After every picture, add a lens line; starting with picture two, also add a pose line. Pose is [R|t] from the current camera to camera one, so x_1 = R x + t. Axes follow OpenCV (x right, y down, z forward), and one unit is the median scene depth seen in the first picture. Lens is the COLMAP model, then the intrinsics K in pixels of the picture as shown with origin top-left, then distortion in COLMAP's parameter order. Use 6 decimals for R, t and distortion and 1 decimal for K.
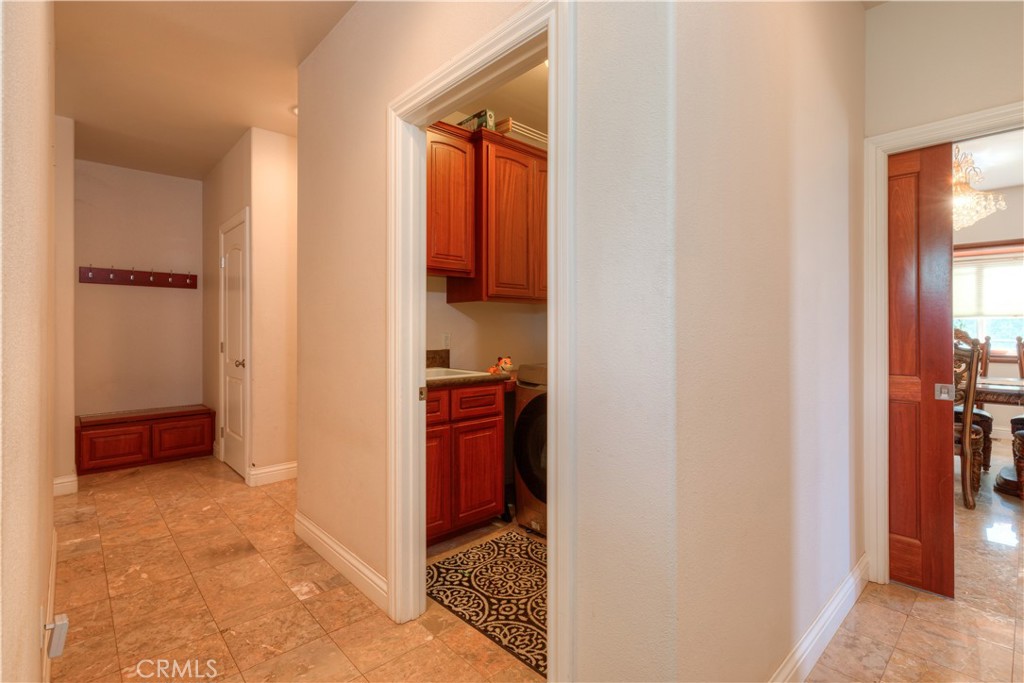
lens RADIAL K [[475.5, 0, 510.5], [0, 475.5, 334.2], [0, 0, 1]] dist [-0.009831, 0.000308]
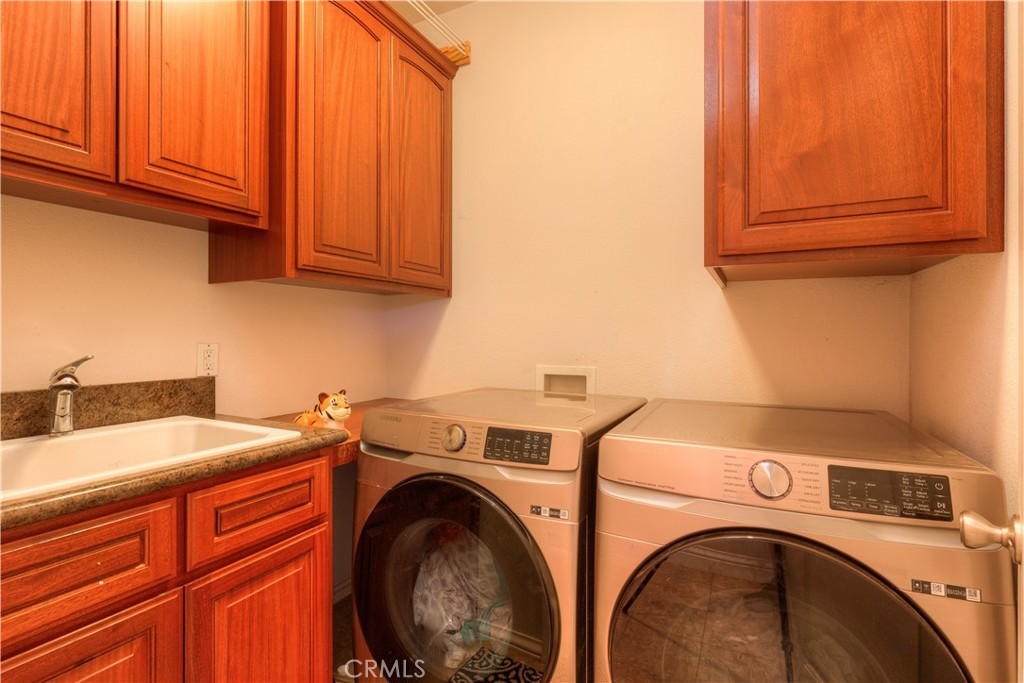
lens RADIAL K [[475.5, 0, 515.1], [0, 475.5, 334.3], [0, 0, 1]] dist [-0.009831, 0.000308]
pose [[0.937829, 0.000781, 0.347098, -0.006741], [0.002831, 0.999947, -0.009899, -0.006822], [-0.347087, 0.010266, 0.937777, 0.480658]]
